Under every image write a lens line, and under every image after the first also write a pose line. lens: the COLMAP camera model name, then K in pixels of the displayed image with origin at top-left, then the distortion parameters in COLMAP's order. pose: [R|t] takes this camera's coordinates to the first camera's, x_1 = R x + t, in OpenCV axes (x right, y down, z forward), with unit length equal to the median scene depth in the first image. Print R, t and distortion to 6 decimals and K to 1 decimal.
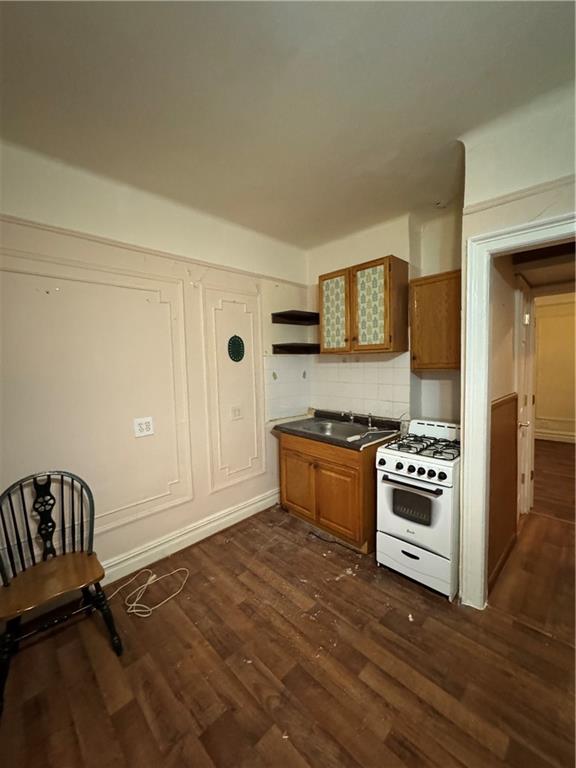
lens RADIAL K [[308.4, 0, 284.7], [0, 308.4, 381.5], [0, 0, 1]] dist [0.002607, 0.000337]
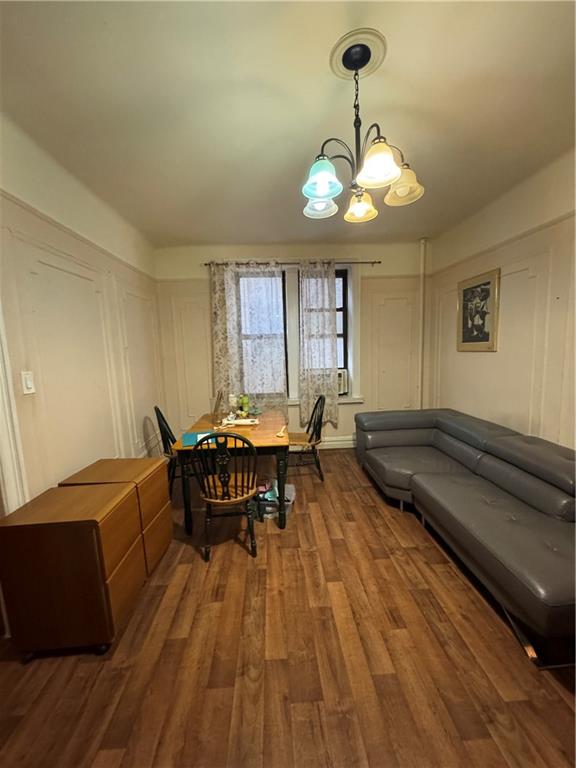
lens RADIAL K [[308.4, 0, 288.6], [0, 308.4, 383.8], [0, 0, 1]] dist [0.002607, 0.000337]
pose [[-0.754569, -0.040456, 0.654973, -1.273814], [0.085533, 0.983520, 0.159289, -0.096488], [-0.650623, 0.176216, -0.738673, 2.048301]]
